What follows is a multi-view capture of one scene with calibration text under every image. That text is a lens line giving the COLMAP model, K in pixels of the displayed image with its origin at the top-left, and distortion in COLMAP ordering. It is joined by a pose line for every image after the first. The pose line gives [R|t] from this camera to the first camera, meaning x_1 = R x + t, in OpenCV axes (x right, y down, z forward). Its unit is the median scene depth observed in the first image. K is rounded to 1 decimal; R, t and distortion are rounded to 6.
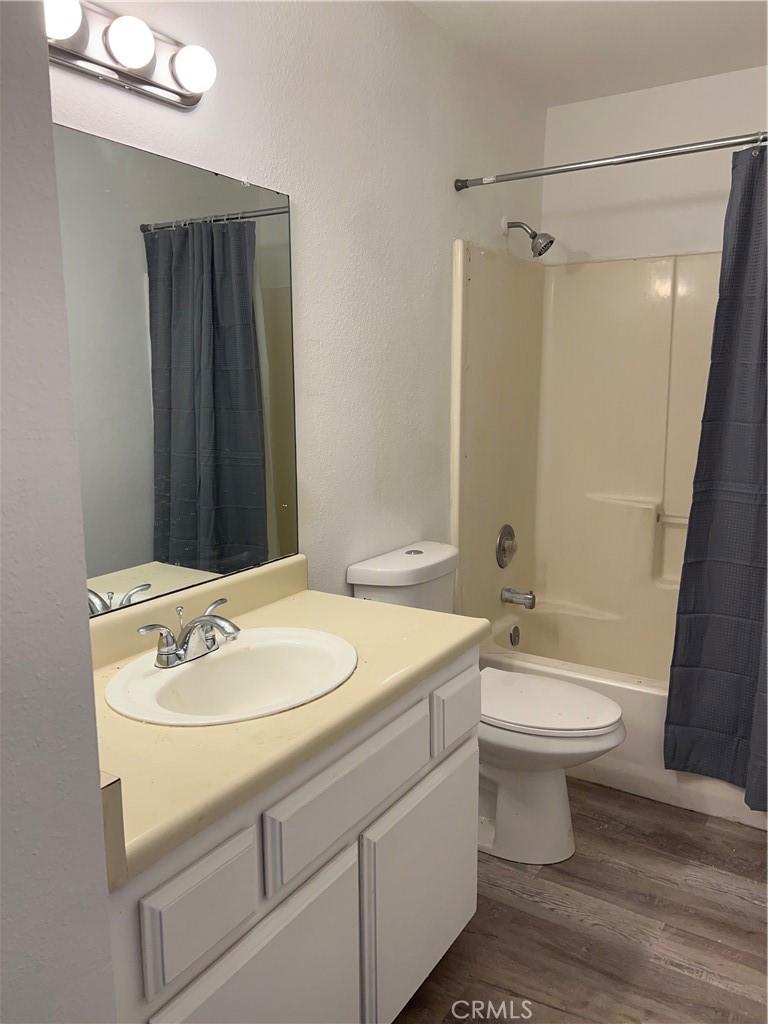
lens RADIAL K [[774.5, 0, 379.9], [0, 774.5, 514.7], [0, 0, 1]] dist [0.053279, -0.056271]
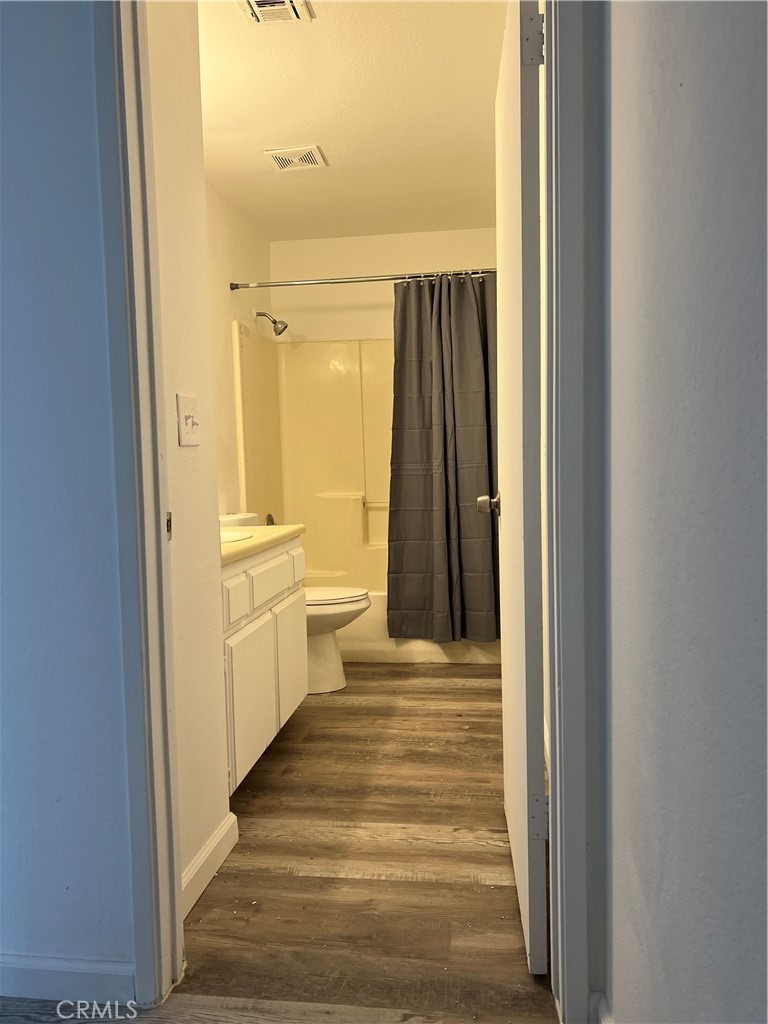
lens RADIAL K [[774.5, 0, 381.9], [0, 774.5, 518.4], [0, 0, 1]] dist [0.053279, -0.056271]
pose [[0.905616, -0.045975, 0.421600, -0.337225], [0.092972, 0.991447, -0.091592, 0.227338], [-0.413783, 0.122144, 0.902144, -0.516425]]
